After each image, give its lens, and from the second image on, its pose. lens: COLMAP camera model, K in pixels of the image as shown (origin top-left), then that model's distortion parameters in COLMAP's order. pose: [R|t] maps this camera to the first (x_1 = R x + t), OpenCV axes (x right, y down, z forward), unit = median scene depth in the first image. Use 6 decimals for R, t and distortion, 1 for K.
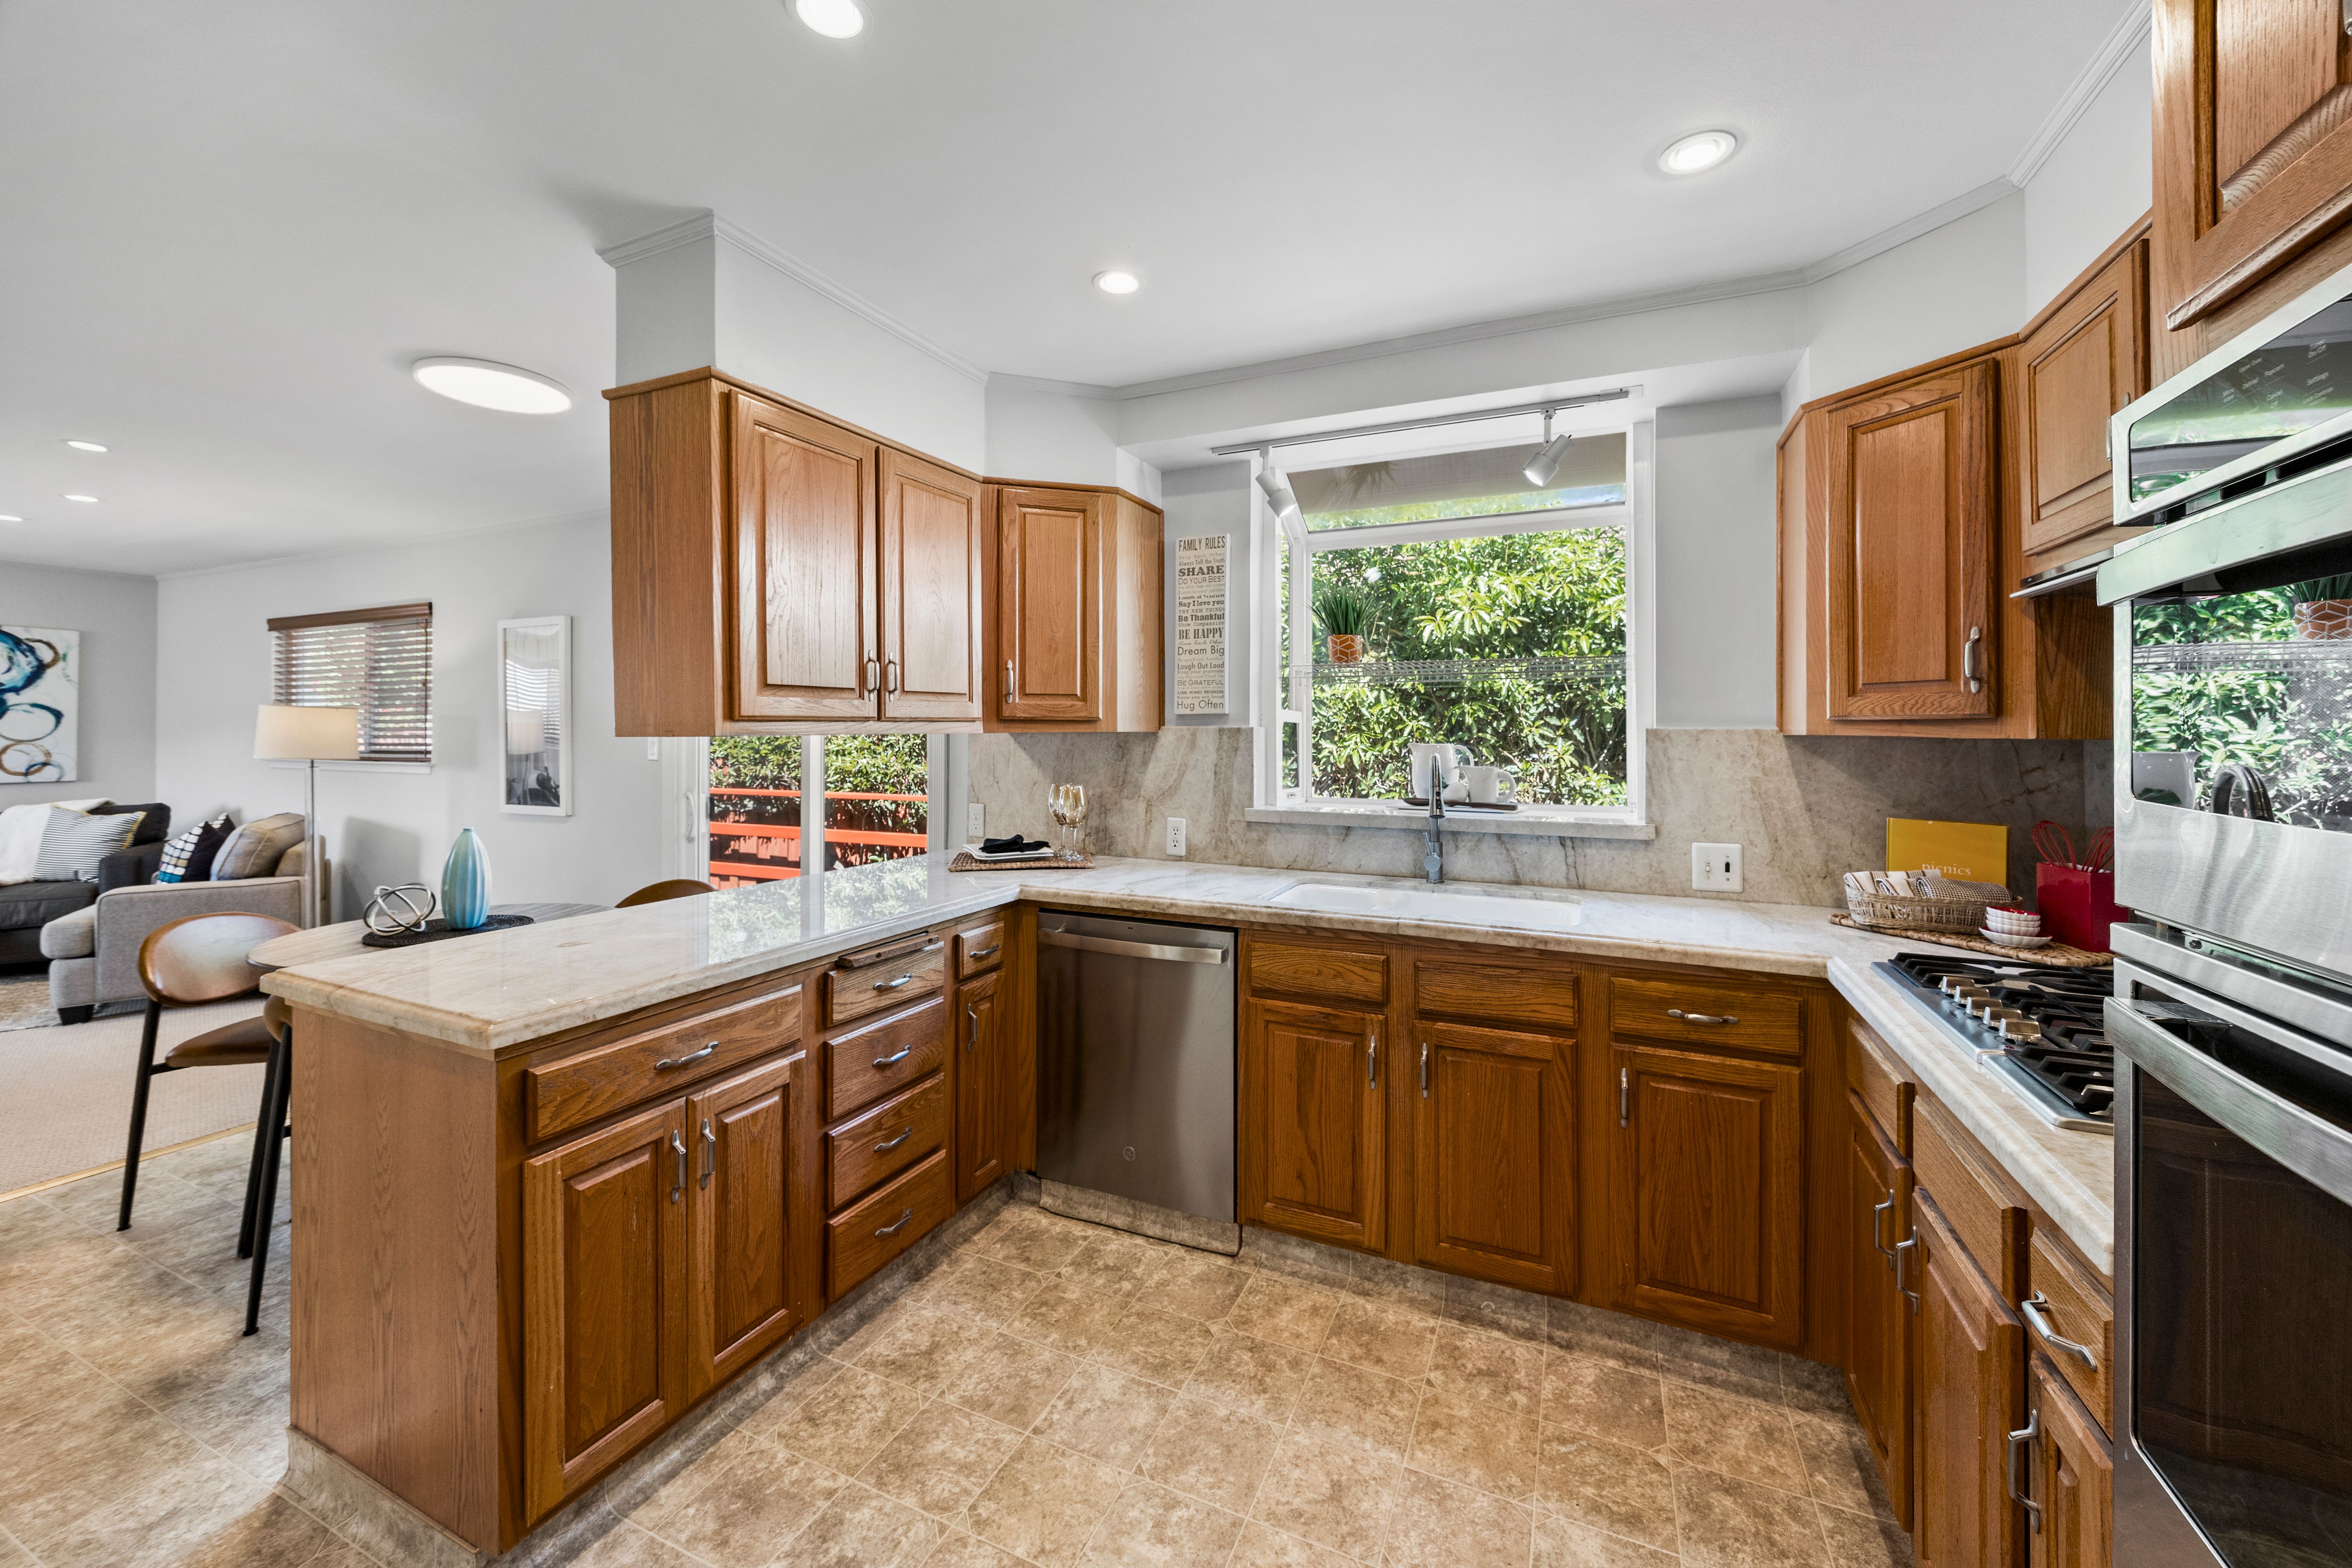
lens RADIAL K [[899.6, 0, 1163.8], [0, 899.6, 734.8], [0, 0, 1]] dist [-0.002875, -0.000356]
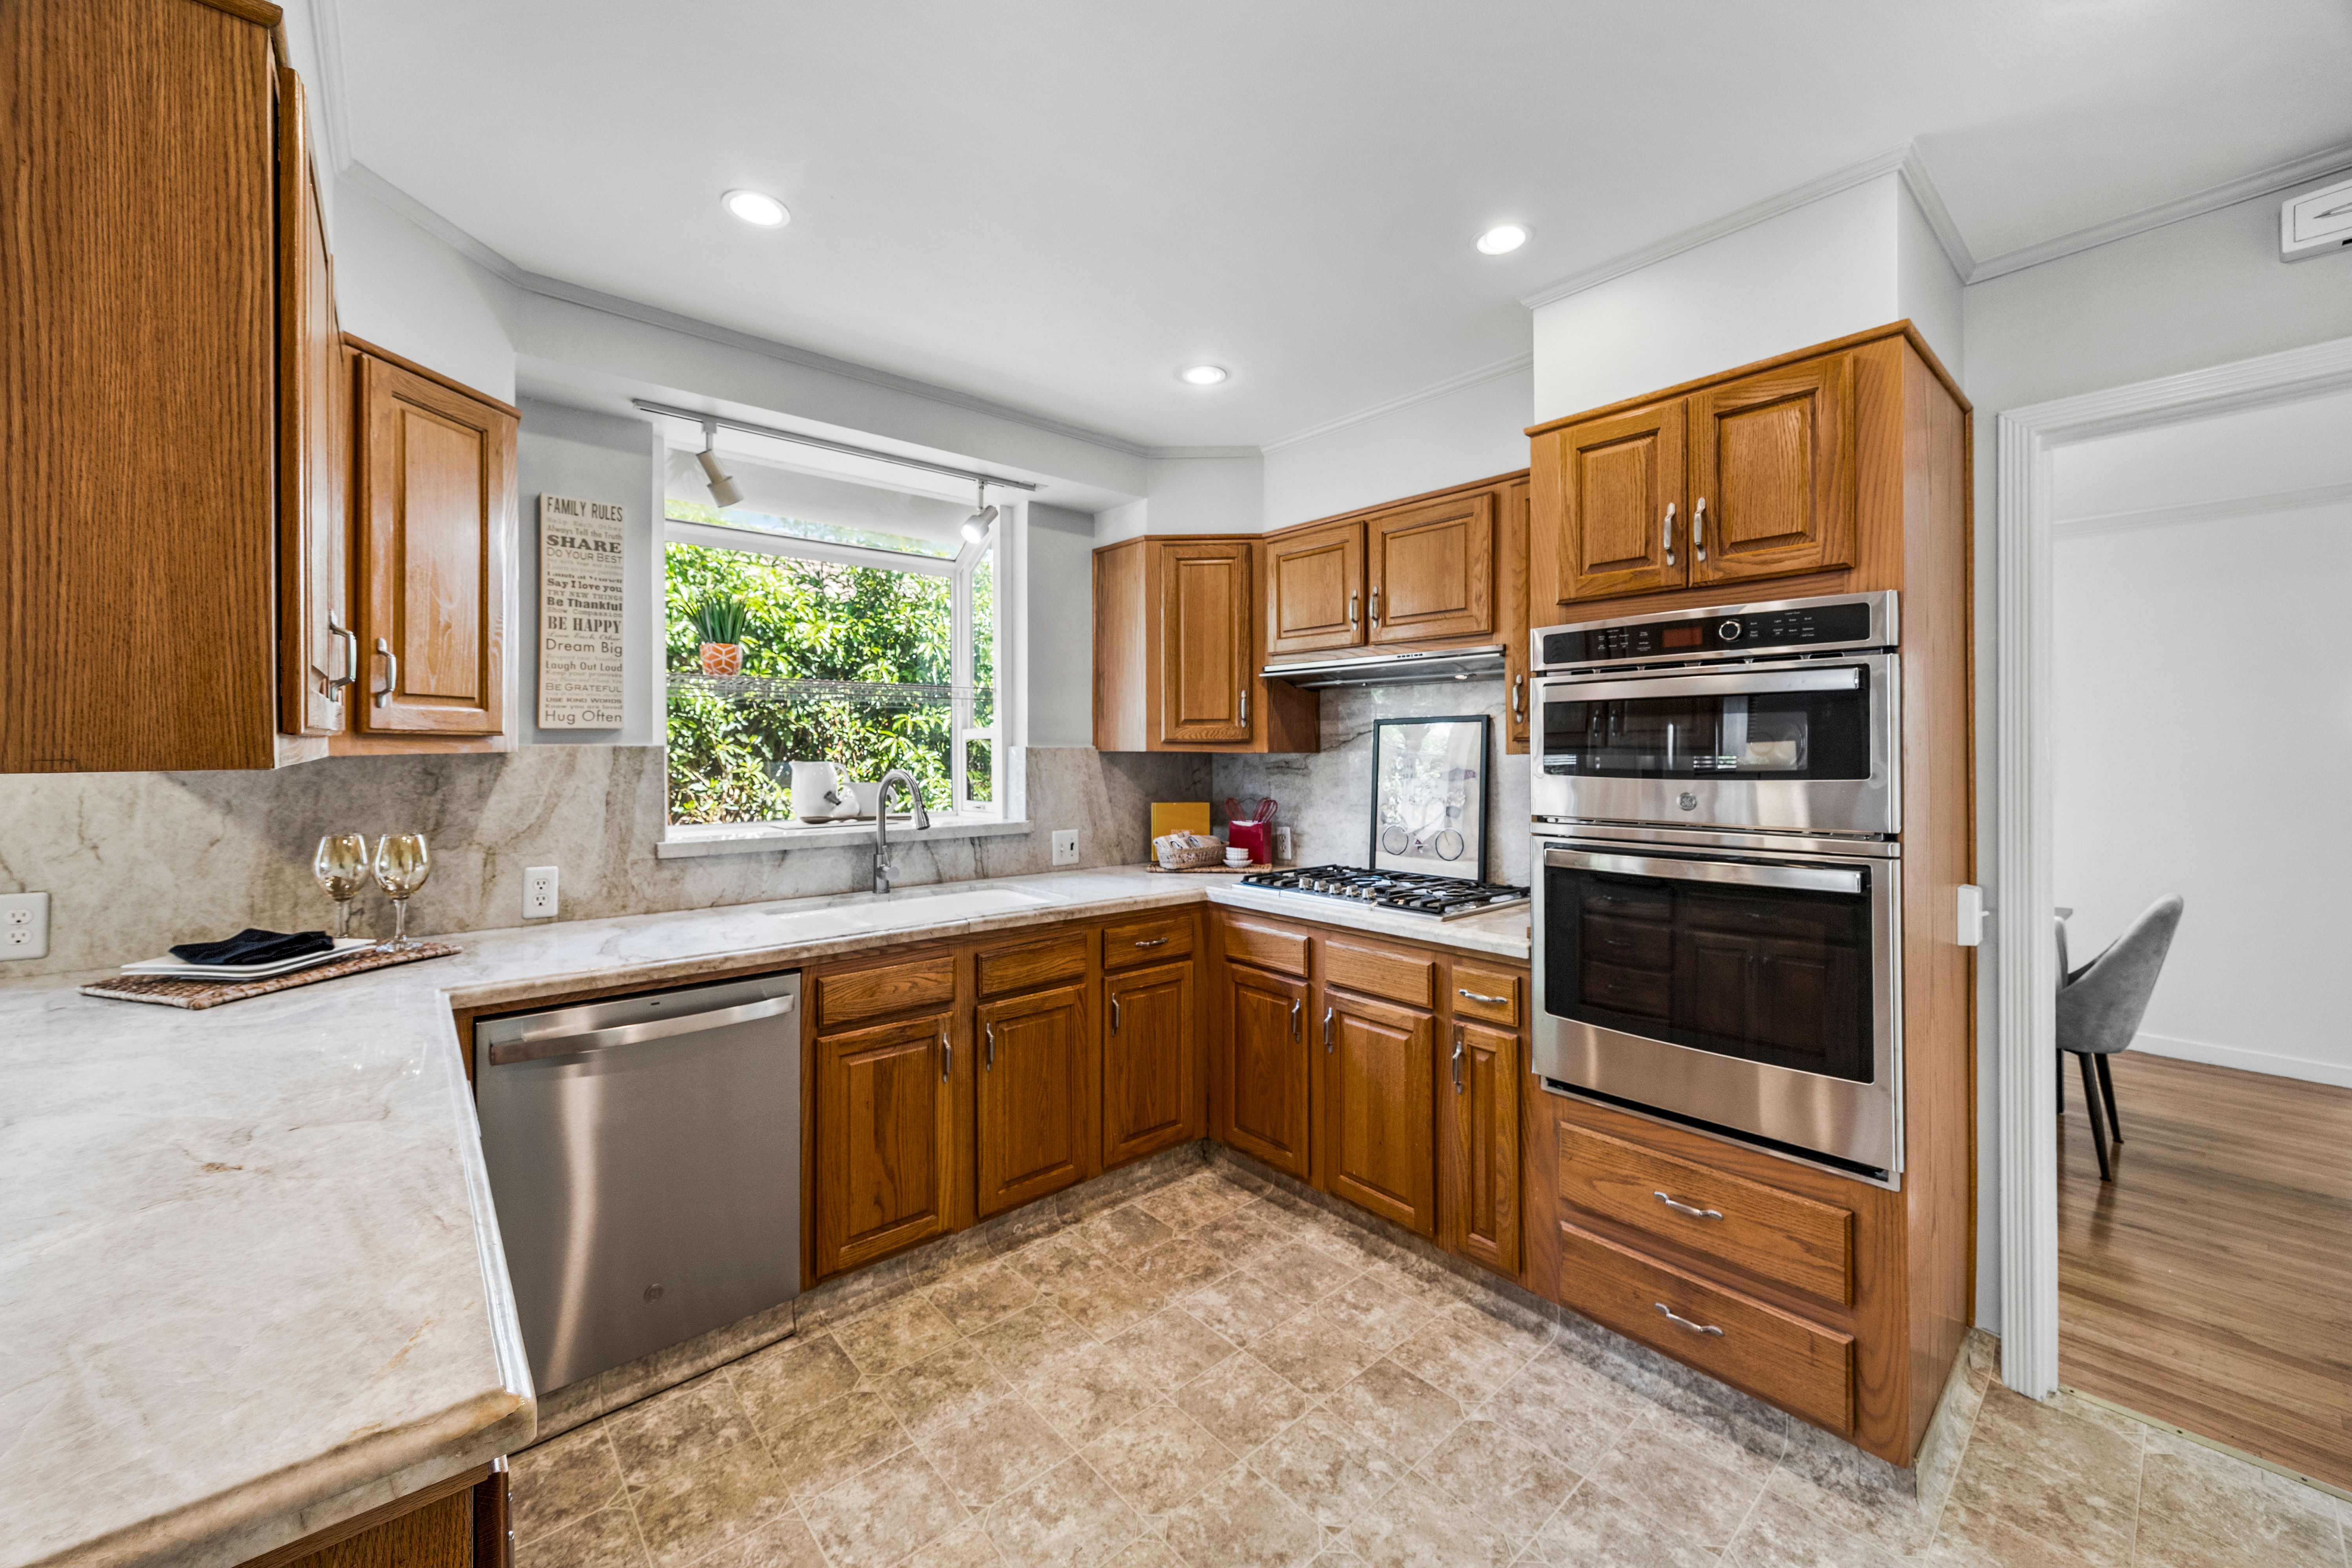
lens RADIAL K [[899.6, 0, 1176.7], [0, 899.6, 751.7], [0, 0, 1]] dist [-0.002875, -0.000356]
pose [[0.413309, -0.006698, 0.910566, -0.560634], [0.003973, 0.999977, 0.005553, -0.006375], [-0.910582, 0.001323, 0.413326, 0.269404]]
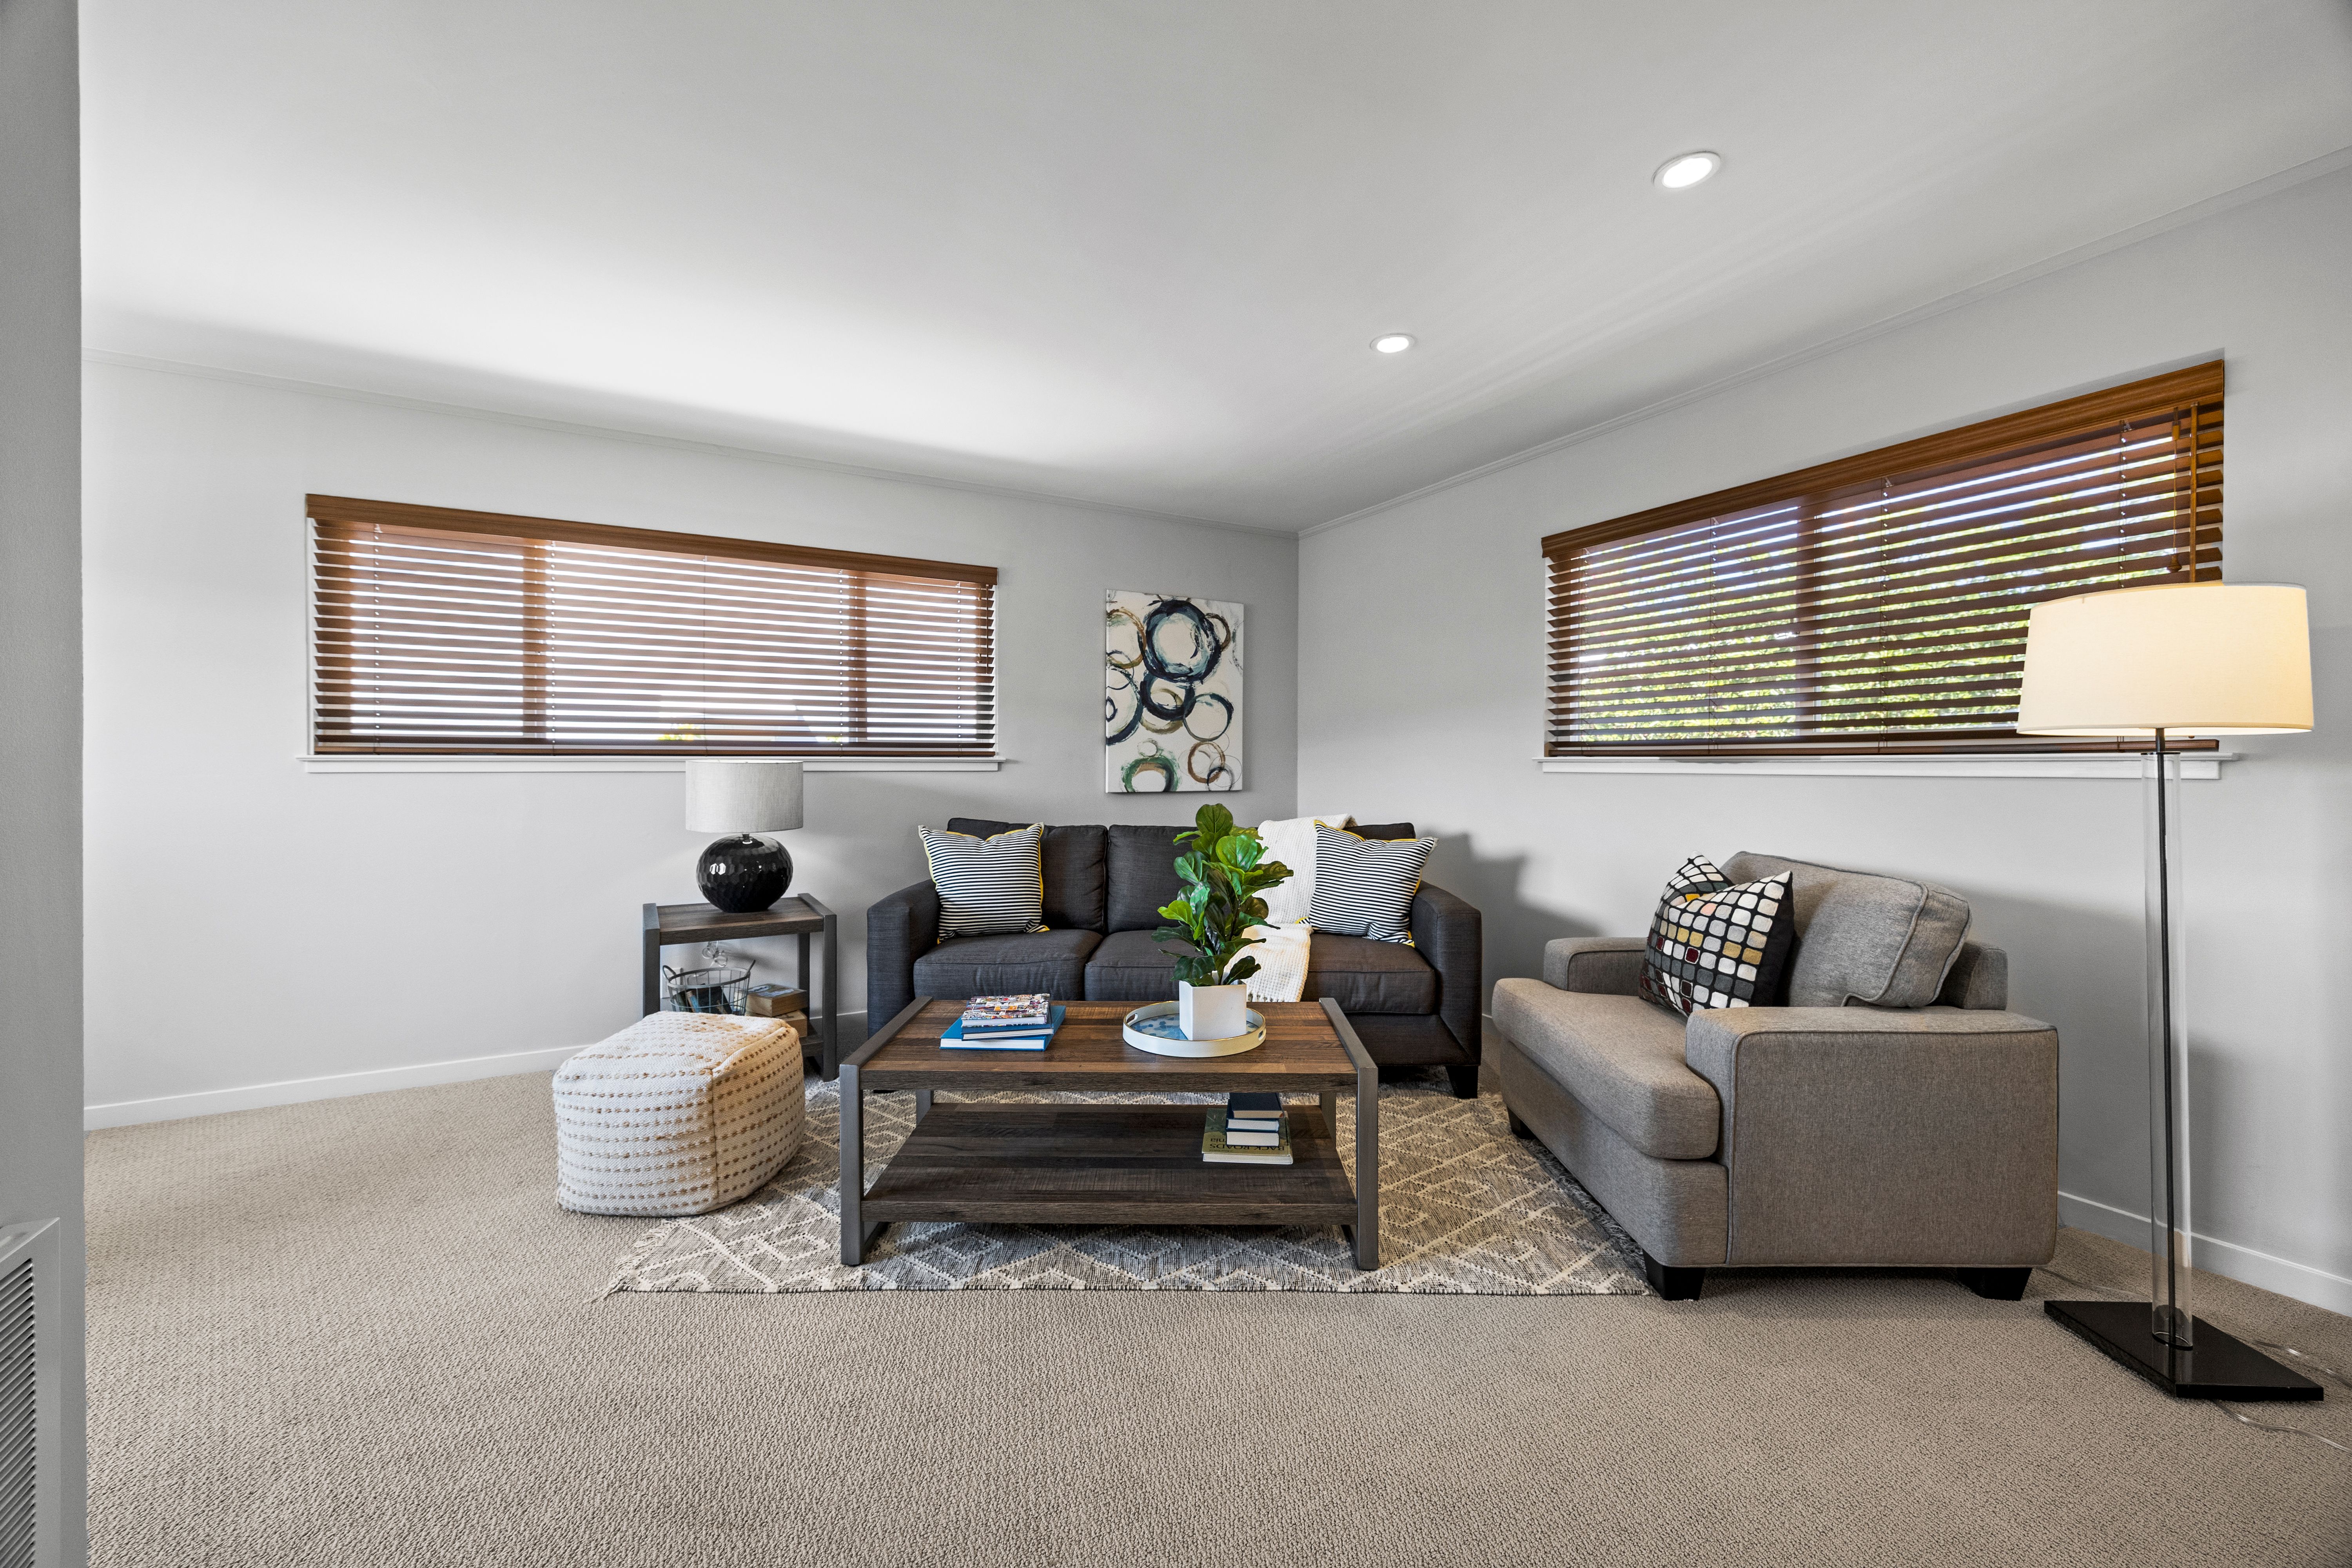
lens RADIAL K [[899.6, 0, 1178.8], [0, 899.6, 767.3], [0, 0, 1]] dist [-0.002875, -0.000356]
pose [[0.804659, -0.003082, -0.593729, -1.957608], [0.005594, 0.999981, 0.002390, 0.070670], [0.593711, -0.005244, 0.804661, 0.798943]]
